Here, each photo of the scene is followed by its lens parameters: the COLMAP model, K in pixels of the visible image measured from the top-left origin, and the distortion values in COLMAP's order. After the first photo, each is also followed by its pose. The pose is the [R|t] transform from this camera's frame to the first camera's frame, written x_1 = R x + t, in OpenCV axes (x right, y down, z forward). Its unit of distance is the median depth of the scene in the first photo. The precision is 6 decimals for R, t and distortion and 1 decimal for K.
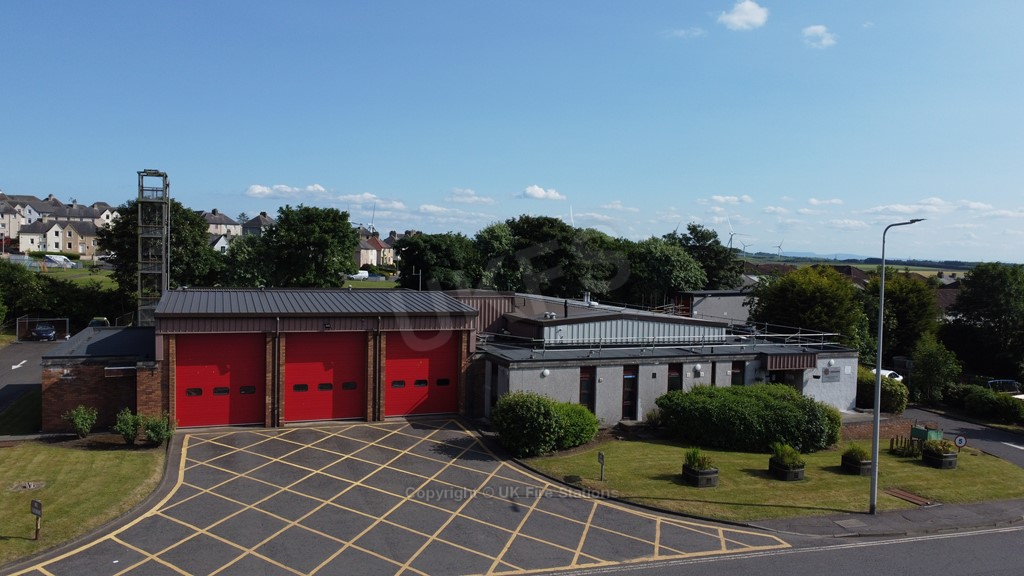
lens RADIAL K [[777.2, 0, 512.0], [0, 777.2, 288.0], [0, 0, 1]] dist [0.008392, -0.011671]
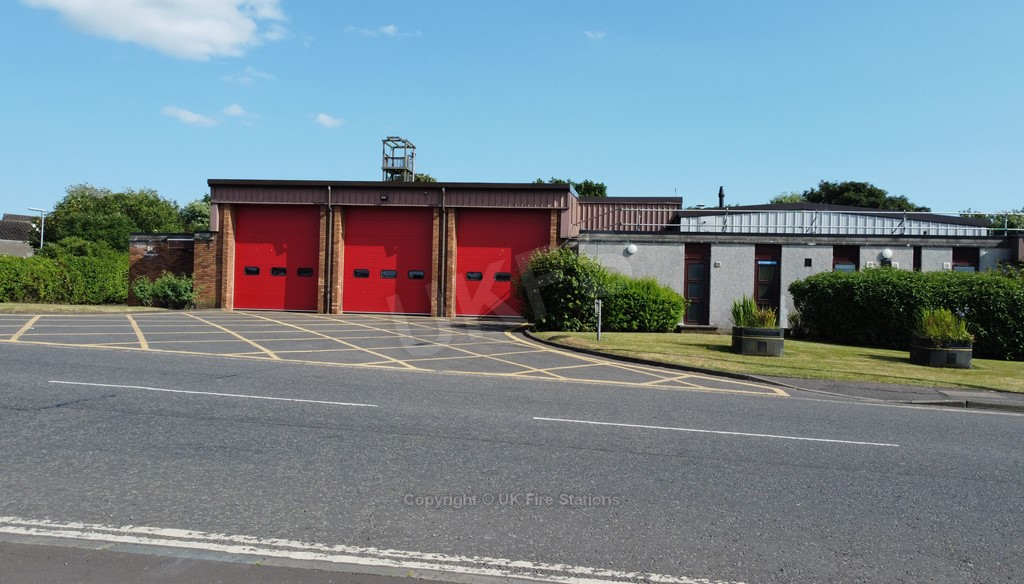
lens RADIAL K [[813.8, 0, 532.4], [0, 813.8, 296.1], [0, 0, 1]] dist [0.007614, -0.007677]
pose [[0.892849, -0.003917, -0.450338, 0.290455], [-0.026276, 0.997806, -0.060776, 0.192865], [0.449588, 0.066097, 0.890787, 0.265597]]
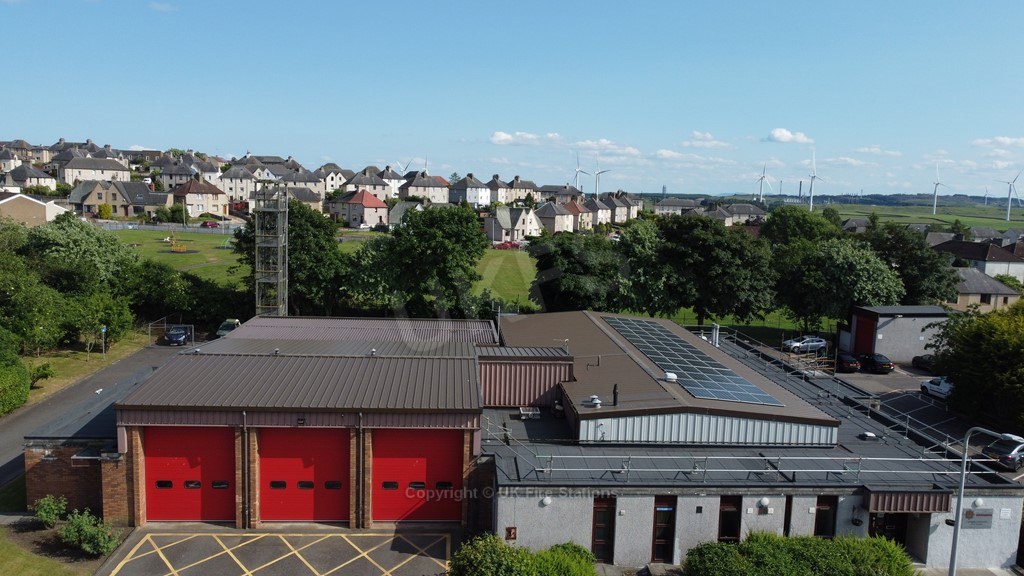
lens RADIAL K [[777.2, 0, 512.0], [0, 777.2, 288.0], [0, 0, 1]] dist [0.008392, -0.011671]
pose [[0.956790, 0.043185, -0.287555, 0.219586], [-0.023151, 0.997084, 0.072711, -0.159175], [0.289857, -0.062912, 0.955000, 0.227531]]
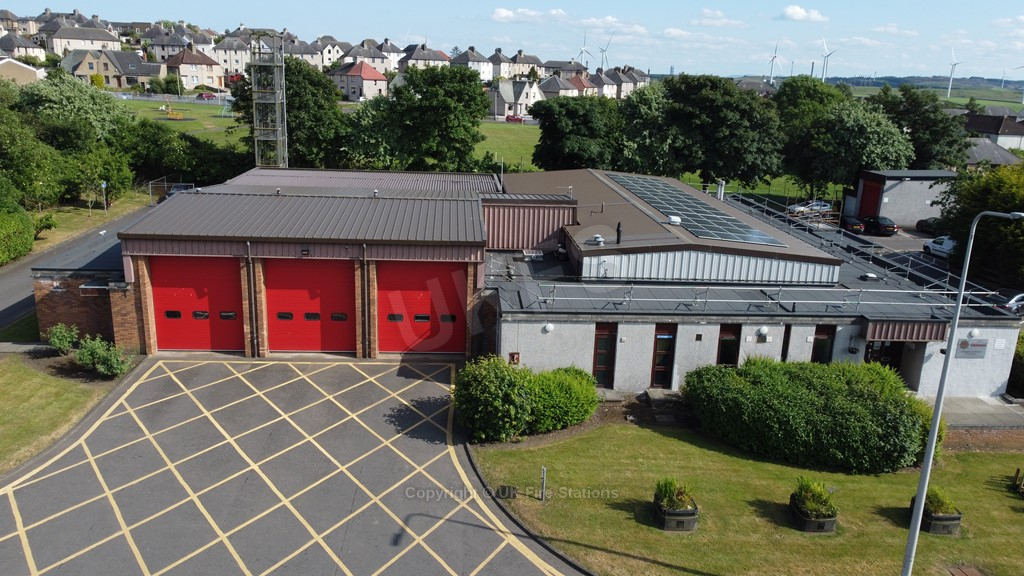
lens RADIAL K [[777.2, 0, 512.0], [0, 777.2, 288.0], [0, 0, 1]] dist [0.008392, -0.011671]
pose [[0.955691, 0.088826, -0.280650, 0.220376], [-0.026789, 0.975675, 0.217580, -0.102388], [0.293150, -0.200421, 0.934823, 0.224651]]
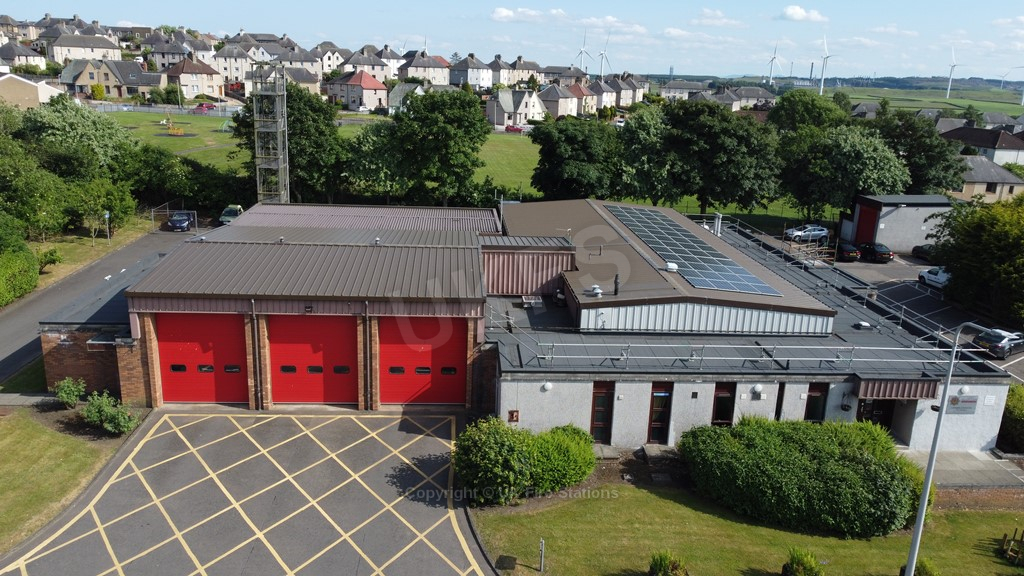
lens RADIAL K [[777.2, 0, 512.0], [0, 777.2, 288.0], [0, 0, 1]] dist [0.008392, -0.011671]
pose [[0.955869, 0.090186, -0.279607, 0.219041], [-0.028161, 0.975462, 0.218359, -0.165542], [0.292439, -0.200849, 0.934954, 0.222278]]
